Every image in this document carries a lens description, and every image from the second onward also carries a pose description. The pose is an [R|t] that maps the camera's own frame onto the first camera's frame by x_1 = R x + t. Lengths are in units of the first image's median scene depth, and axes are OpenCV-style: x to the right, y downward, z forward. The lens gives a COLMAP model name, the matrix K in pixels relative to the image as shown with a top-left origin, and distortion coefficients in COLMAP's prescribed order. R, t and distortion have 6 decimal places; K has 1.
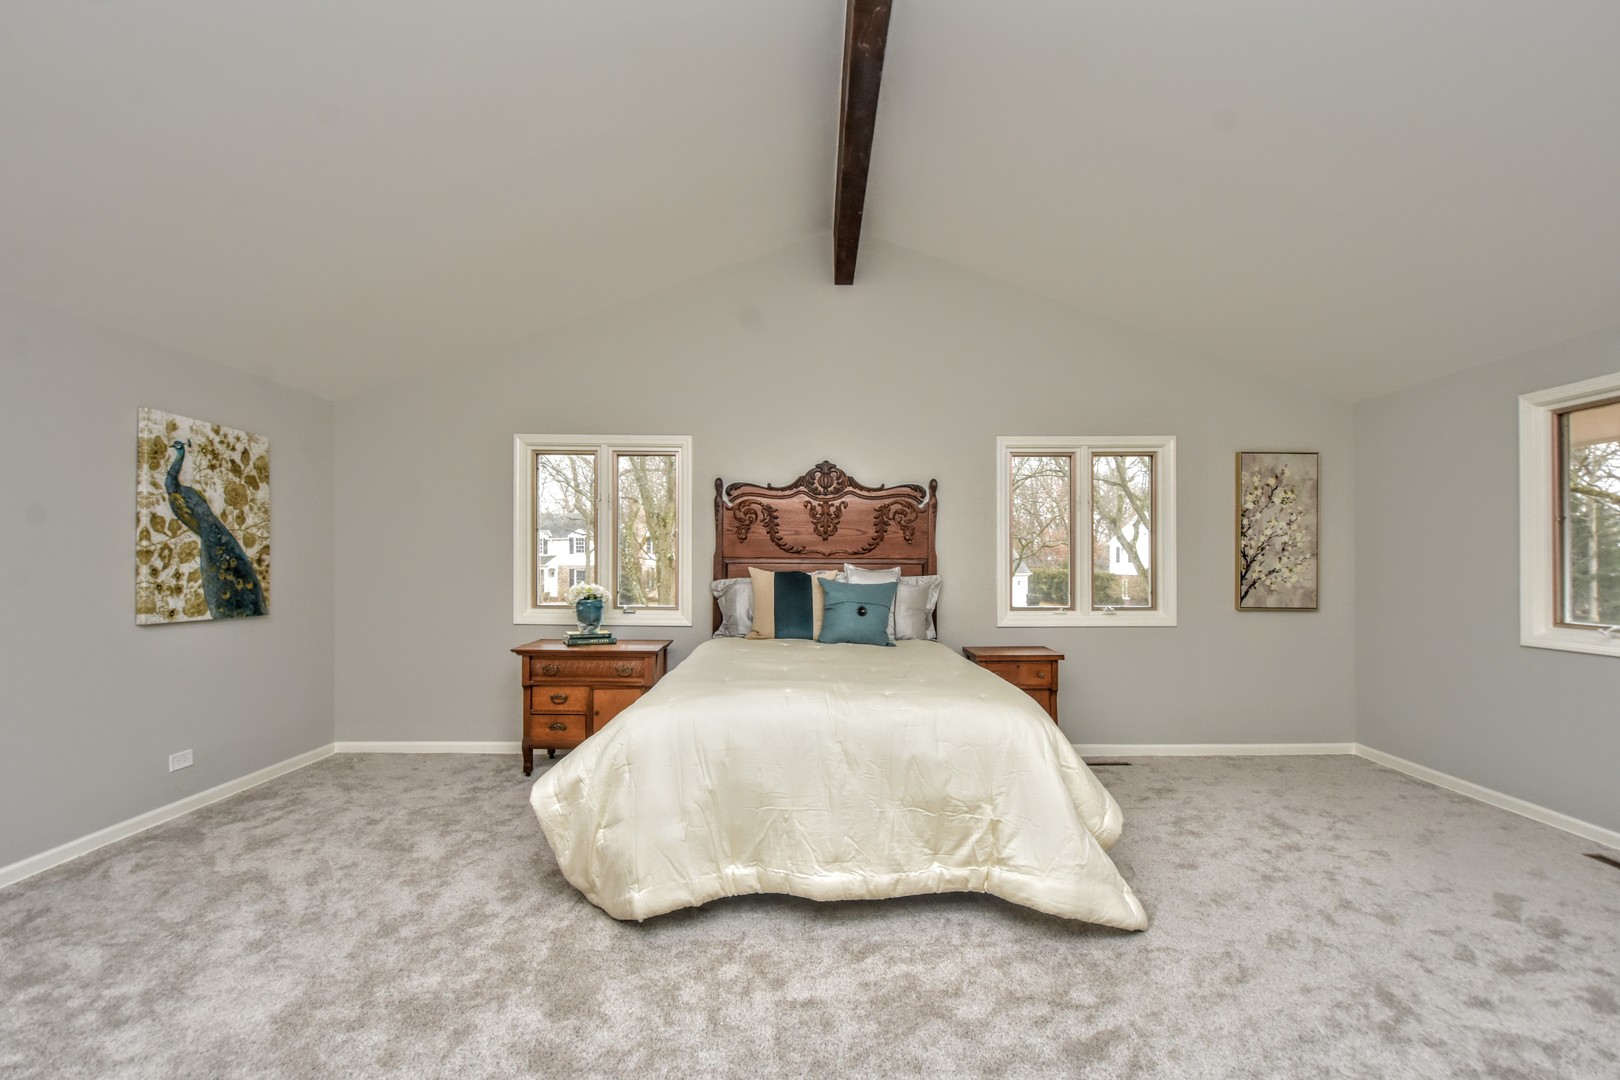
lens RADIAL K [[709.8, 0, 810.6], [0, 709.8, 556.4], [0, 0, 1]] dist [0.001619, -0.001479]
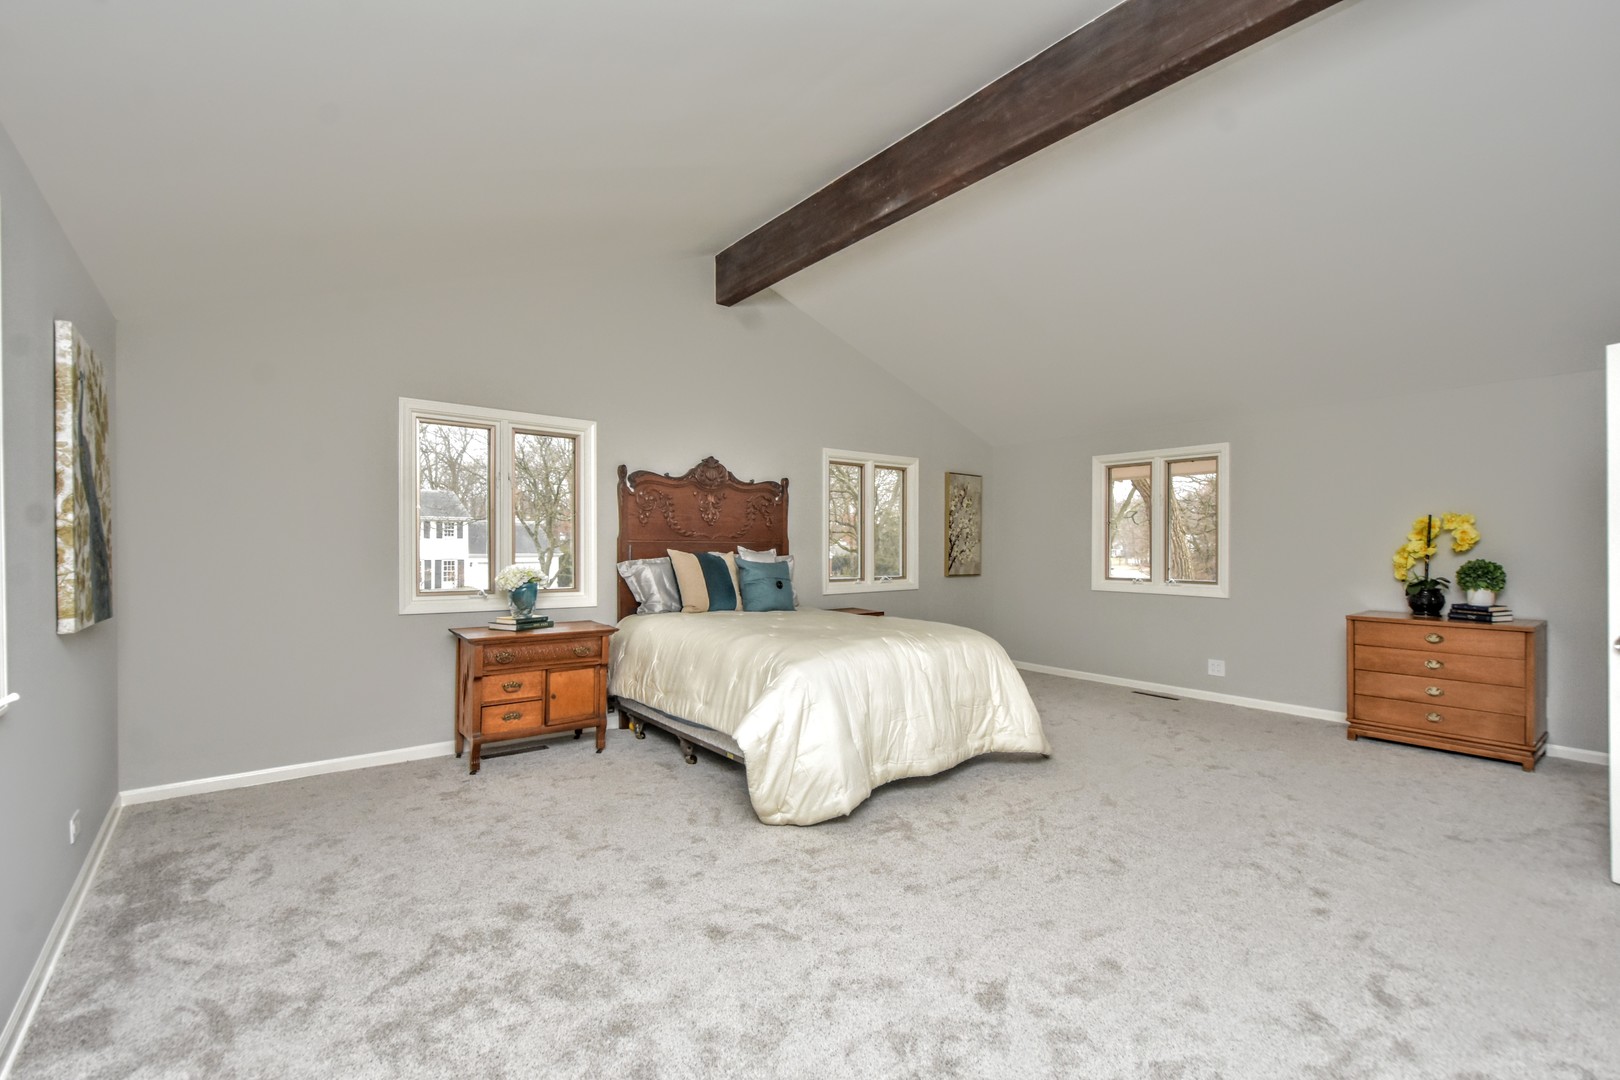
lens RADIAL K [[700.8, 0, 810.0], [0, 700.8, 540.0], [0, 0, 1]] dist [0.000444, -0.000592]
pose [[0.786703, 0.005551, 0.617306, -0.554984], [-0.006482, 0.999979, -0.000731, 0.000028], [-0.617297, -0.003427, 0.786722, 0.006130]]
